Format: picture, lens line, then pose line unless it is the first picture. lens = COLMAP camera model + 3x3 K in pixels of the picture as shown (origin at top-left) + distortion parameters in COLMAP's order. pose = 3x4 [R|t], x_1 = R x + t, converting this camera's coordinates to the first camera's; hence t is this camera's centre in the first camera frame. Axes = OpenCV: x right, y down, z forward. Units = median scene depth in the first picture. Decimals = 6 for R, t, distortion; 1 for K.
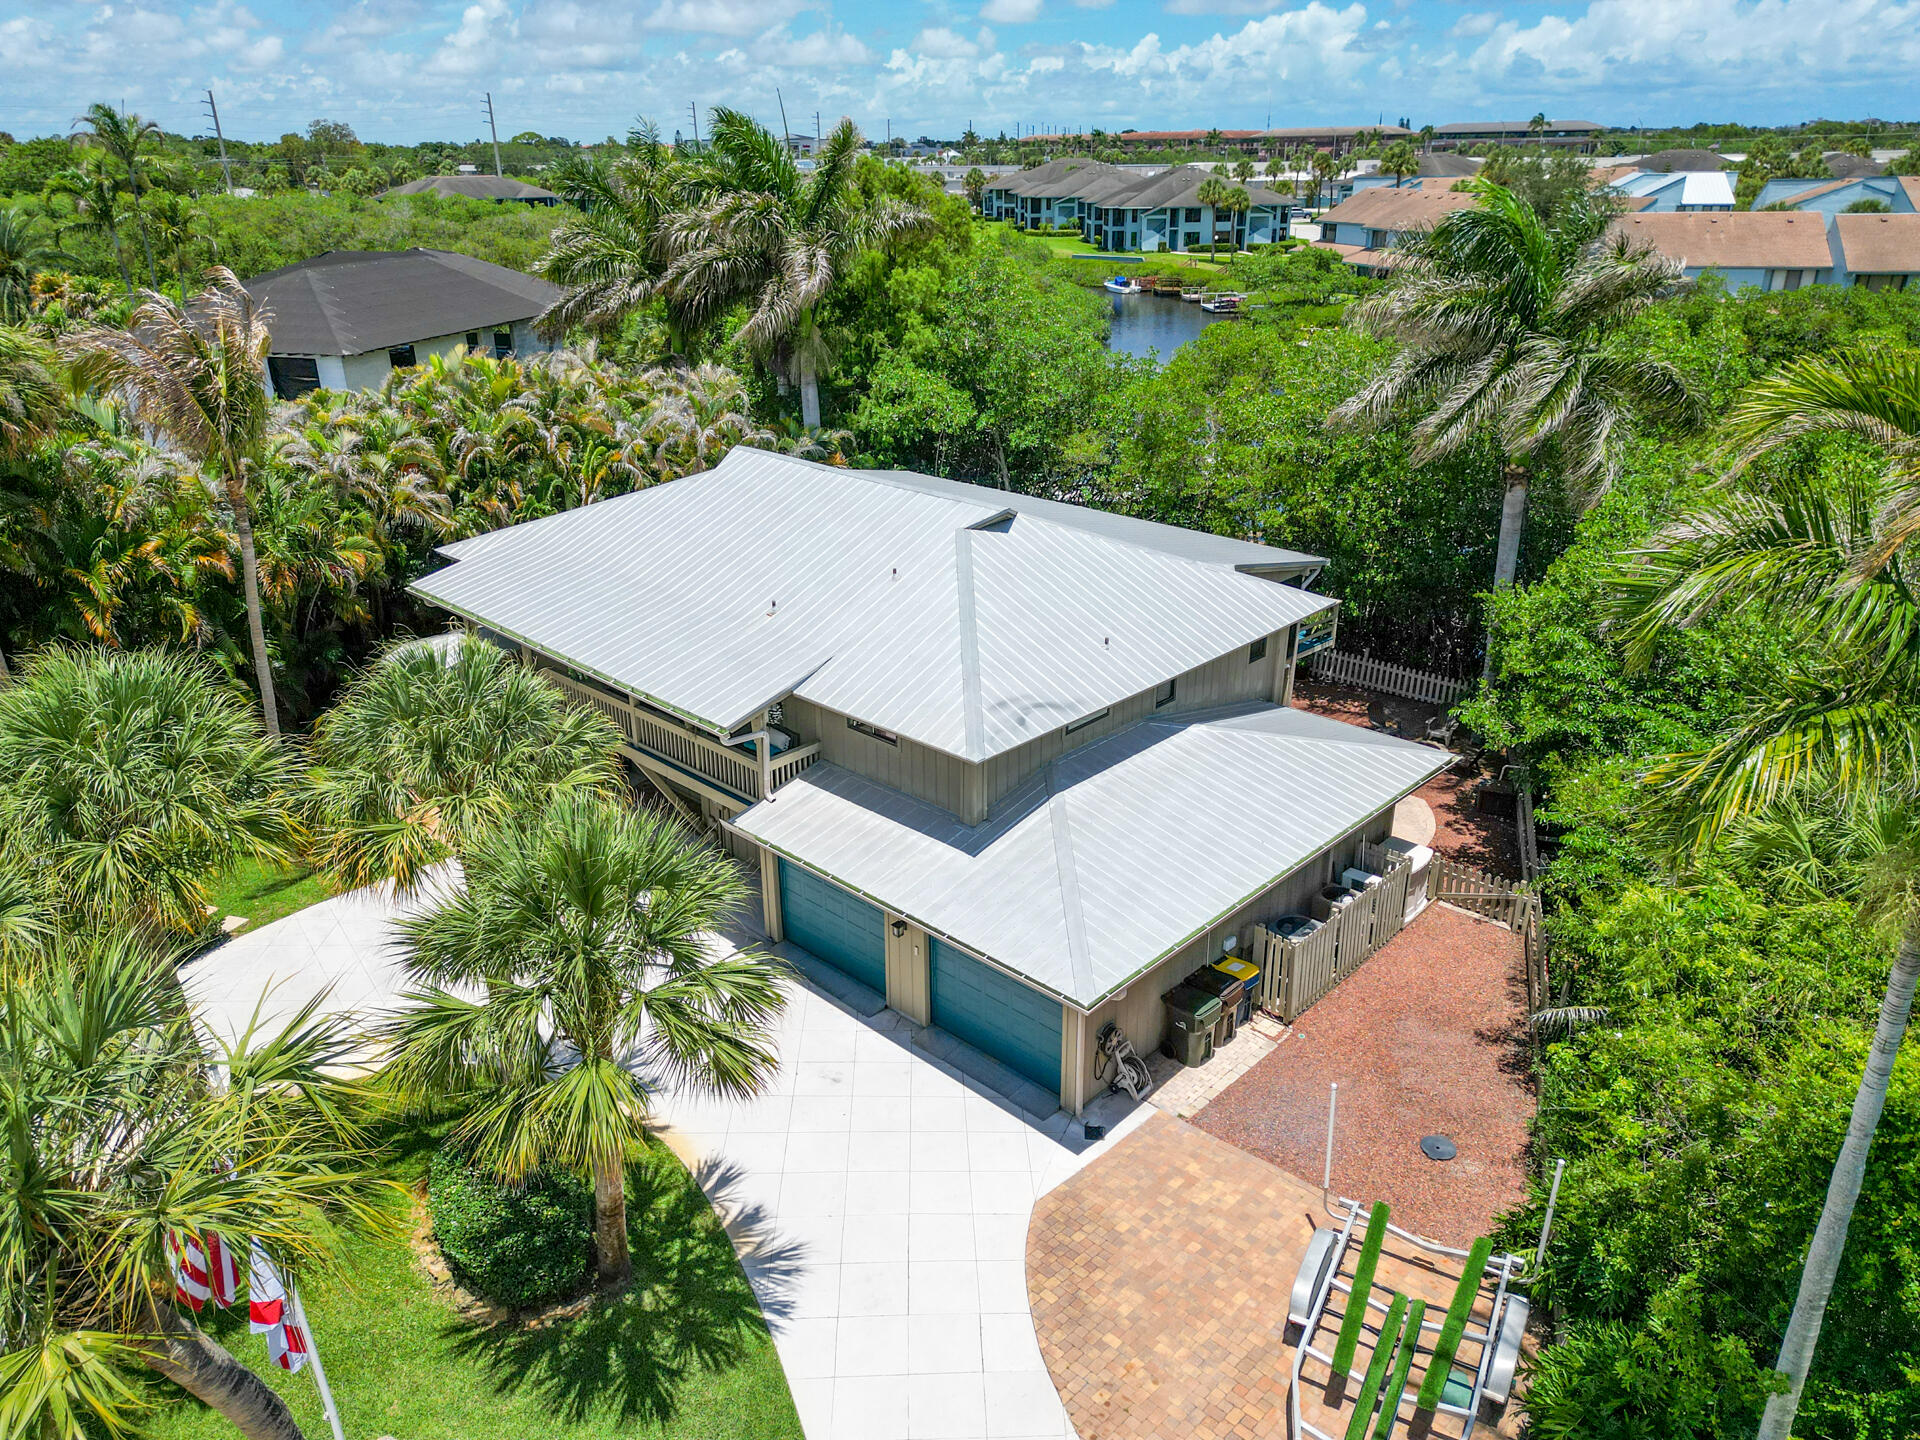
lens RADIAL K [[1349.9, 0, 963.9], [0, 1349.9, 719.3], [0, 0, 1]] dist [0.063252, -0.057823]
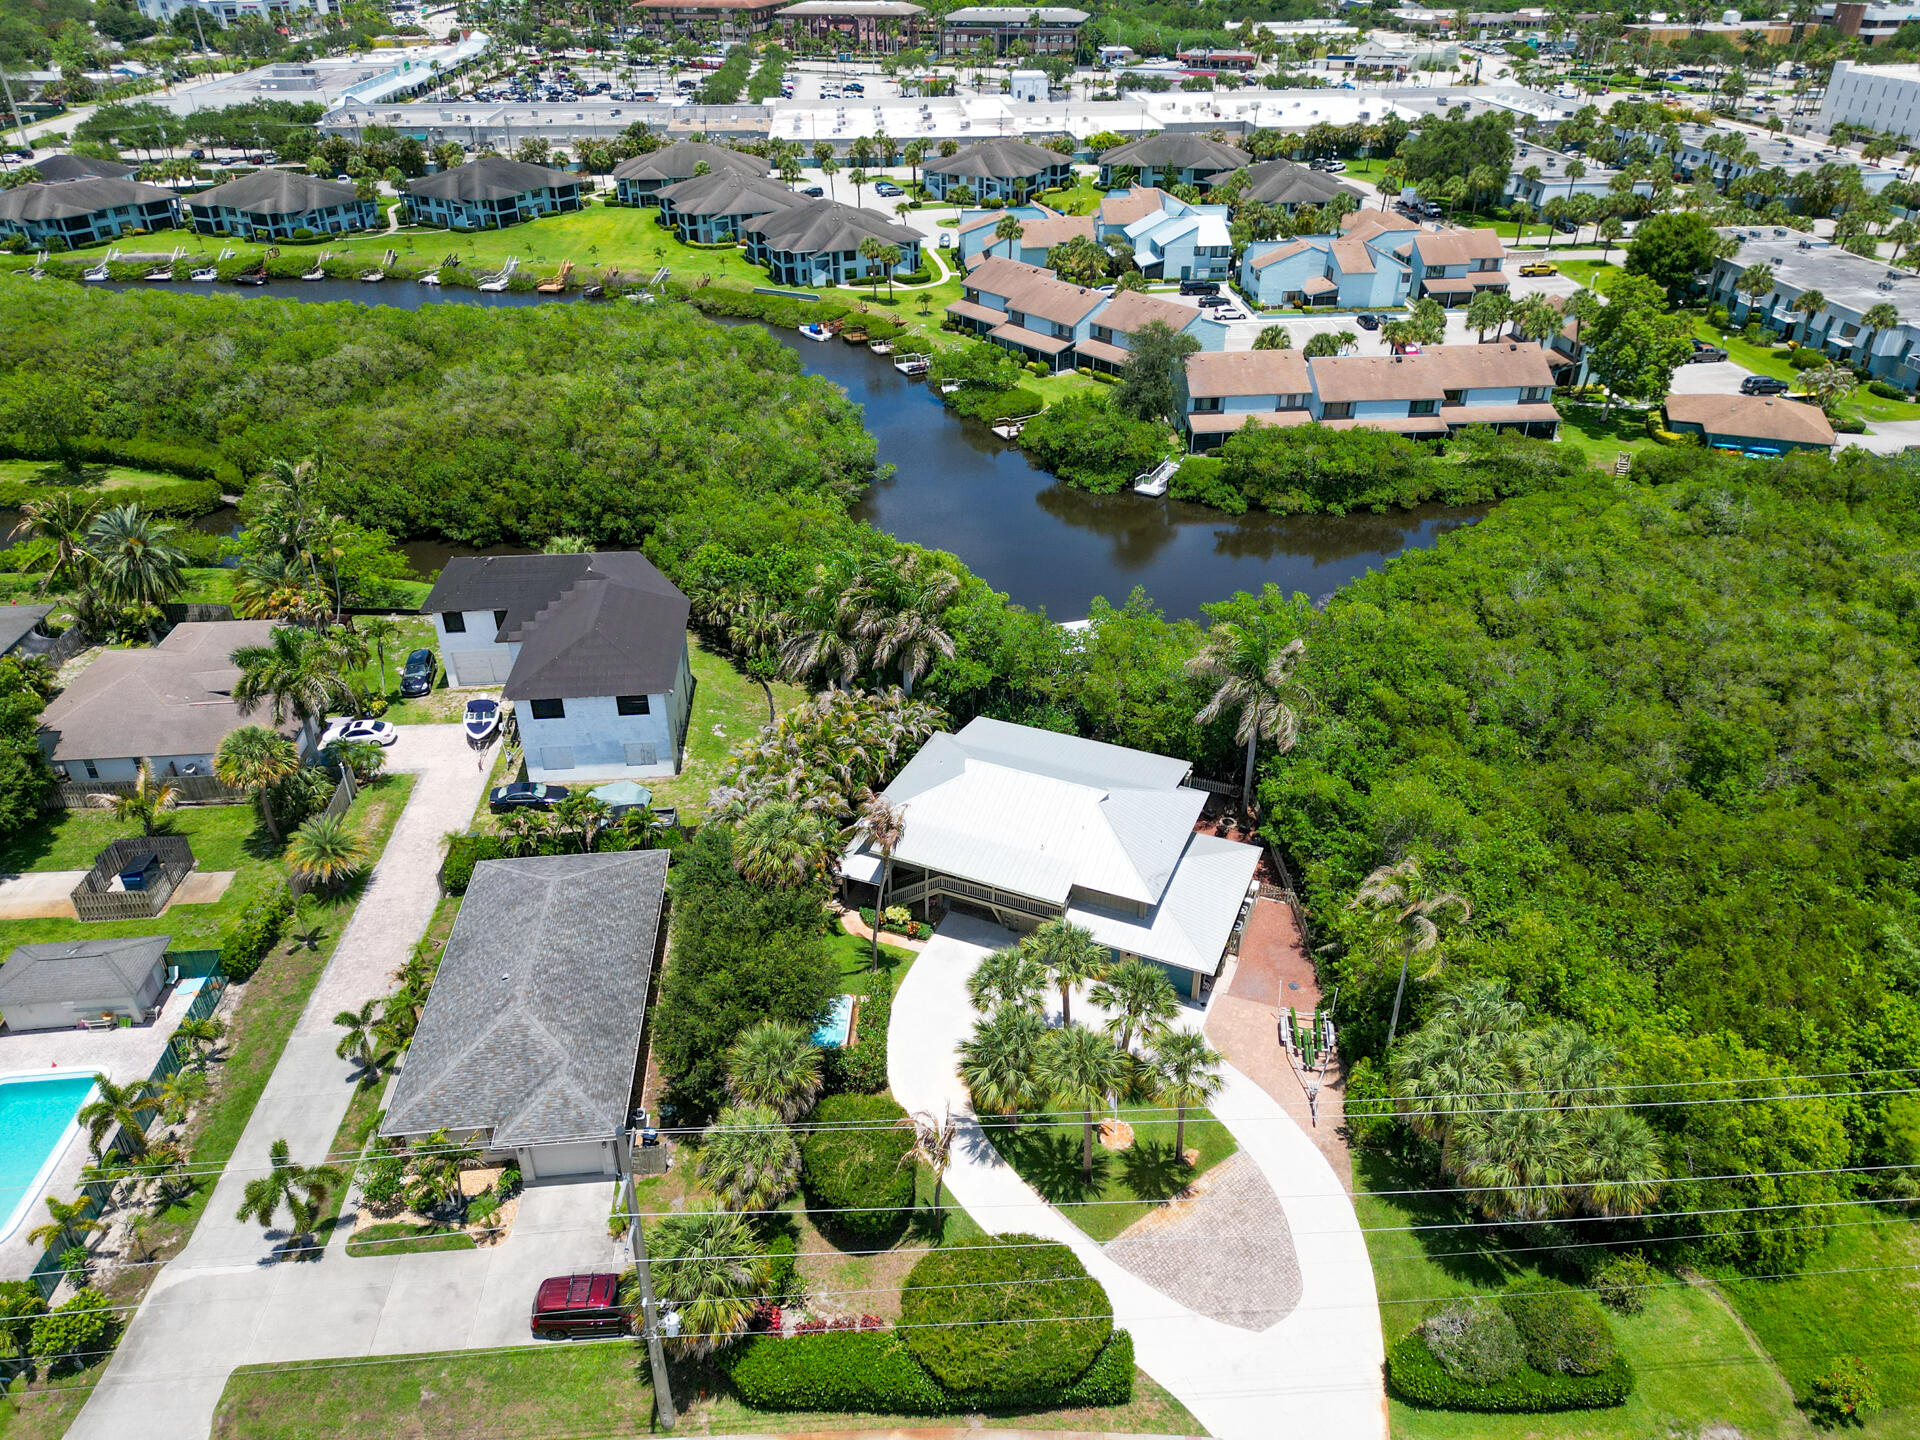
lens RADIAL K [[1347.0, 0, 960.0], [0, 1347.0, 720.0], [0, 0, 1]] dist [0.064752, -0.059270]
pose [[0.938818, -0.171704, 0.298561, -1.232844], [0.128877, 0.979026, 0.157795, -0.908214], [-0.319393, -0.109663, 0.941256, -1.728173]]
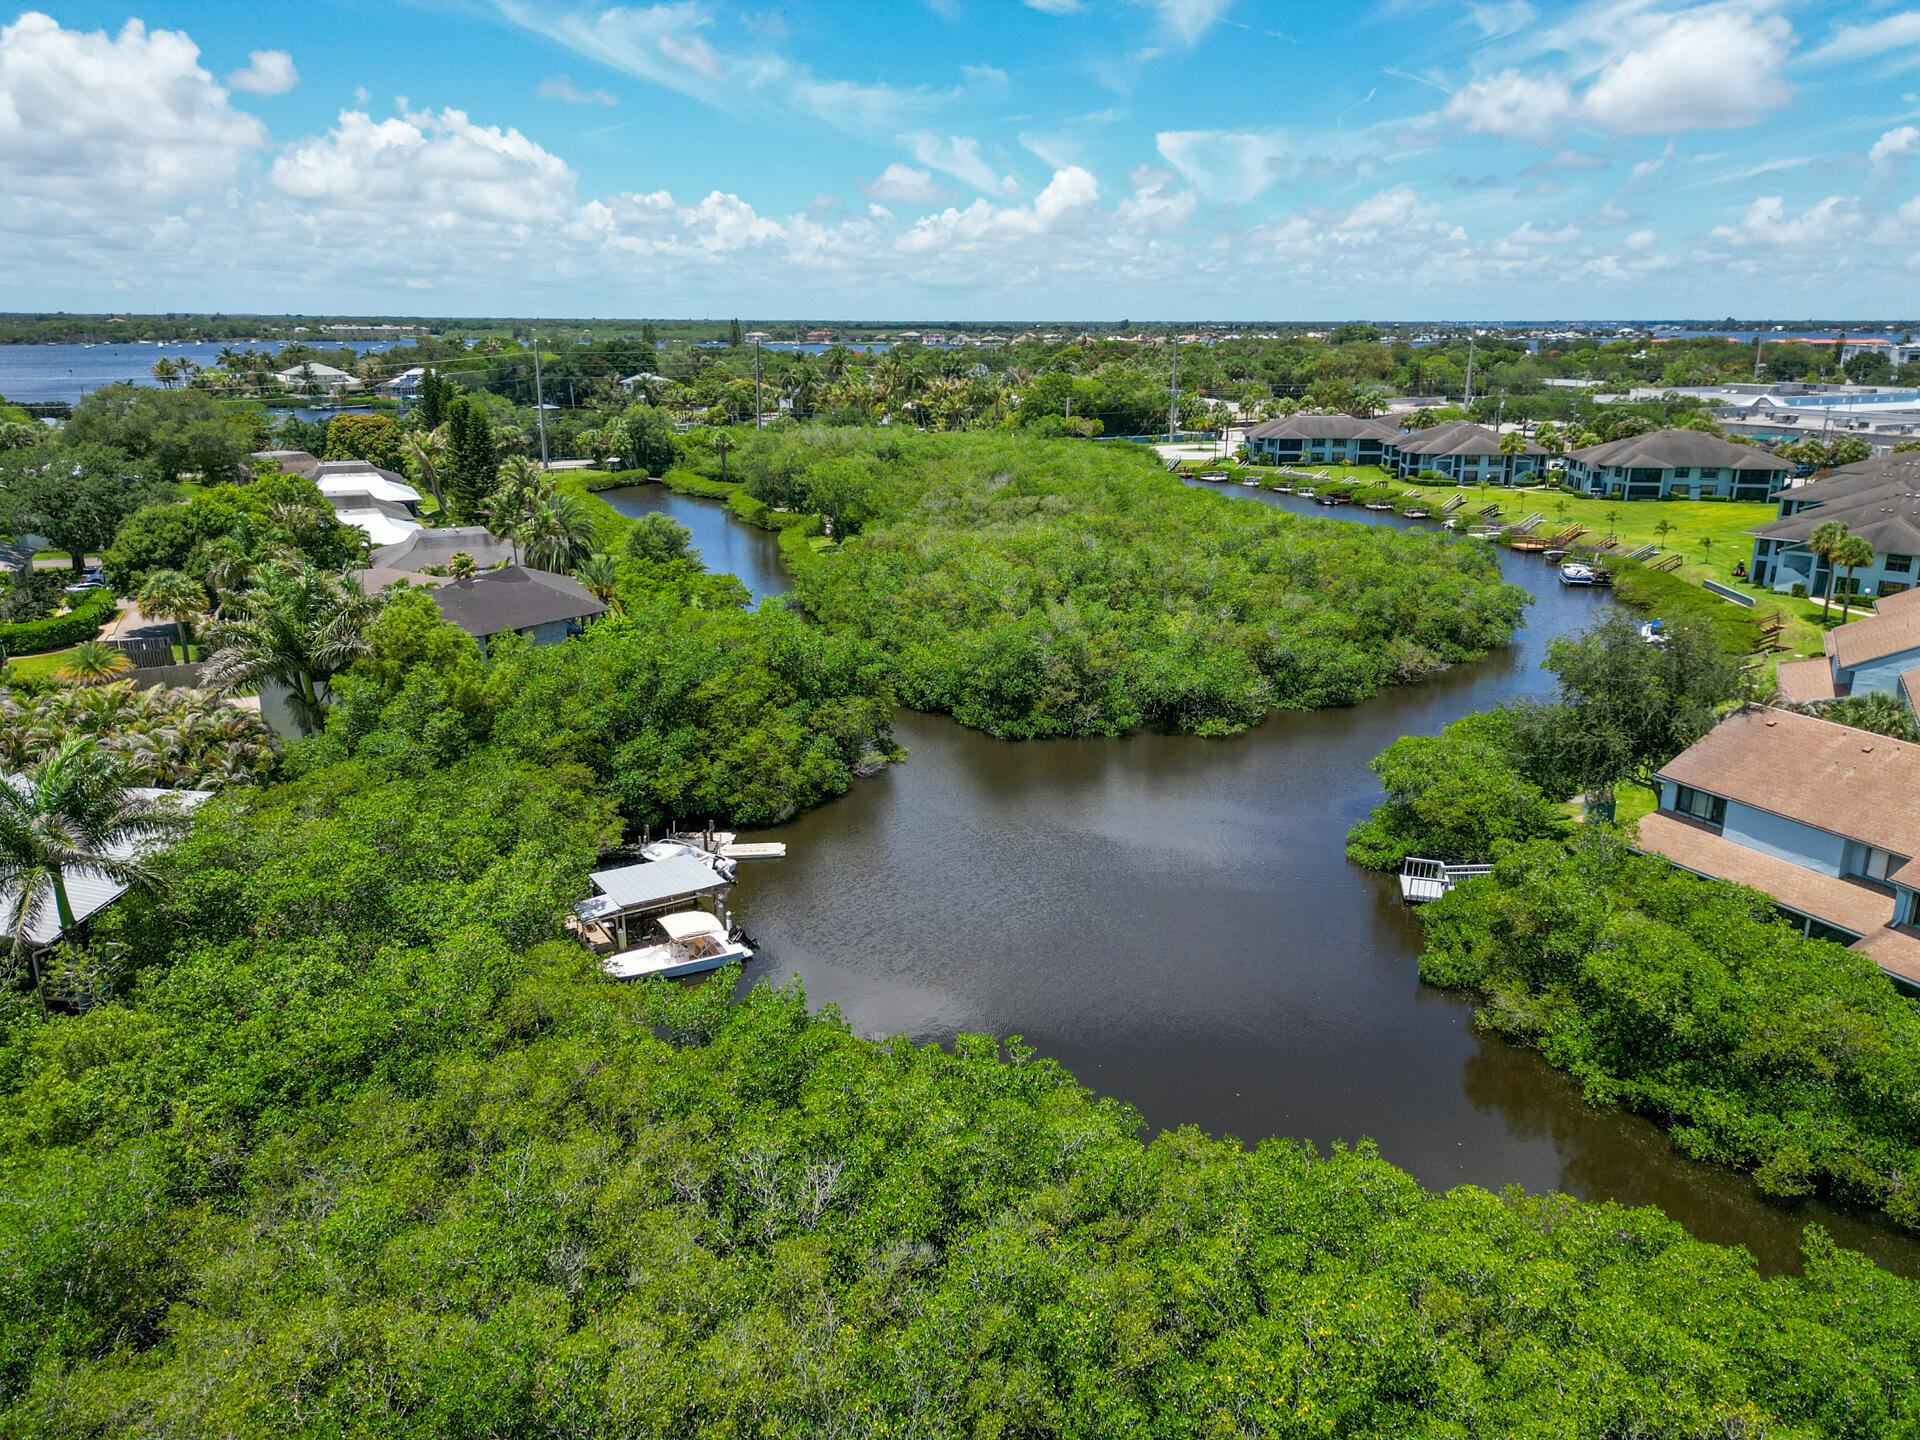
lens RADIAL K [[1349.9, 0, 963.9], [0, 1349.9, 719.3], [0, 0, 1]] dist [0.063252, -0.057823]
pose [[0.663824, 0.223126, -0.713830, 2.768213], [-0.299790, 0.953809, 0.019349, -0.968666], [0.685175, 0.201155, 0.700052, 0.792440]]
